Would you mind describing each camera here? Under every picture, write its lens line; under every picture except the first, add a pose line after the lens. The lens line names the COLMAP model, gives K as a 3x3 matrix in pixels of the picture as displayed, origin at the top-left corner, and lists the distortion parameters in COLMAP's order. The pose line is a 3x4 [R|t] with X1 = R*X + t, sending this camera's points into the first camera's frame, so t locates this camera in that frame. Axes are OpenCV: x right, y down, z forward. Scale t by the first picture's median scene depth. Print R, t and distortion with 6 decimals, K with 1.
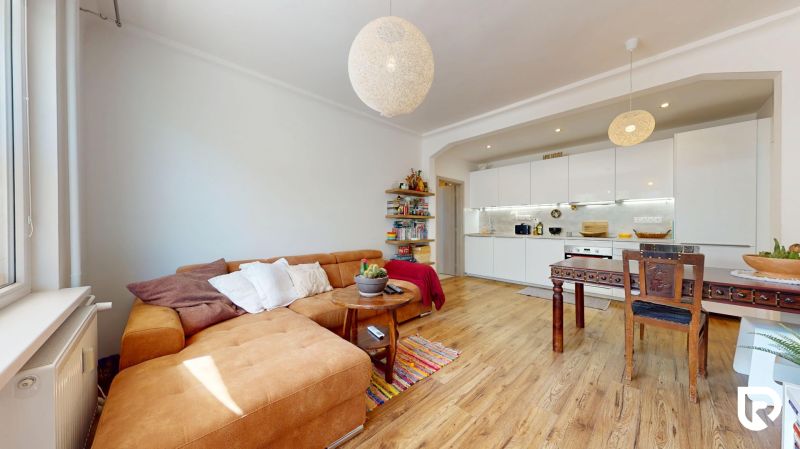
lens RADIAL K [[253.1, 0, 399.2], [0, 253.1, 225.5], [0, 0, 1]] dist [0.000176, 0.000083]
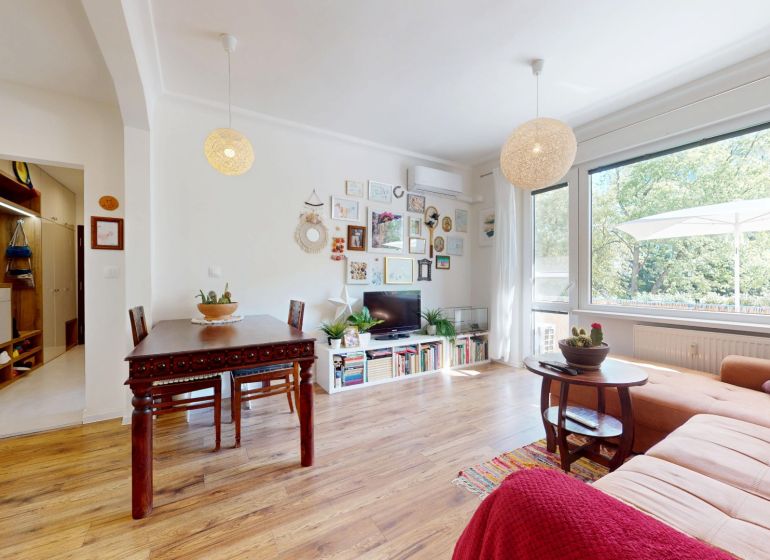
lens RADIAL K [[314.0, 0, 385.0], [0, 314.0, 280.0], [0, 0, 1]] dist [0.000086, 0.000063]
pose [[-0.975505, -0.001508, 0.219972, 0.198533], [0.000428, 0.999962, 0.008753, -0.004249], [-0.219977, 0.008632, -0.975467, 1.493290]]
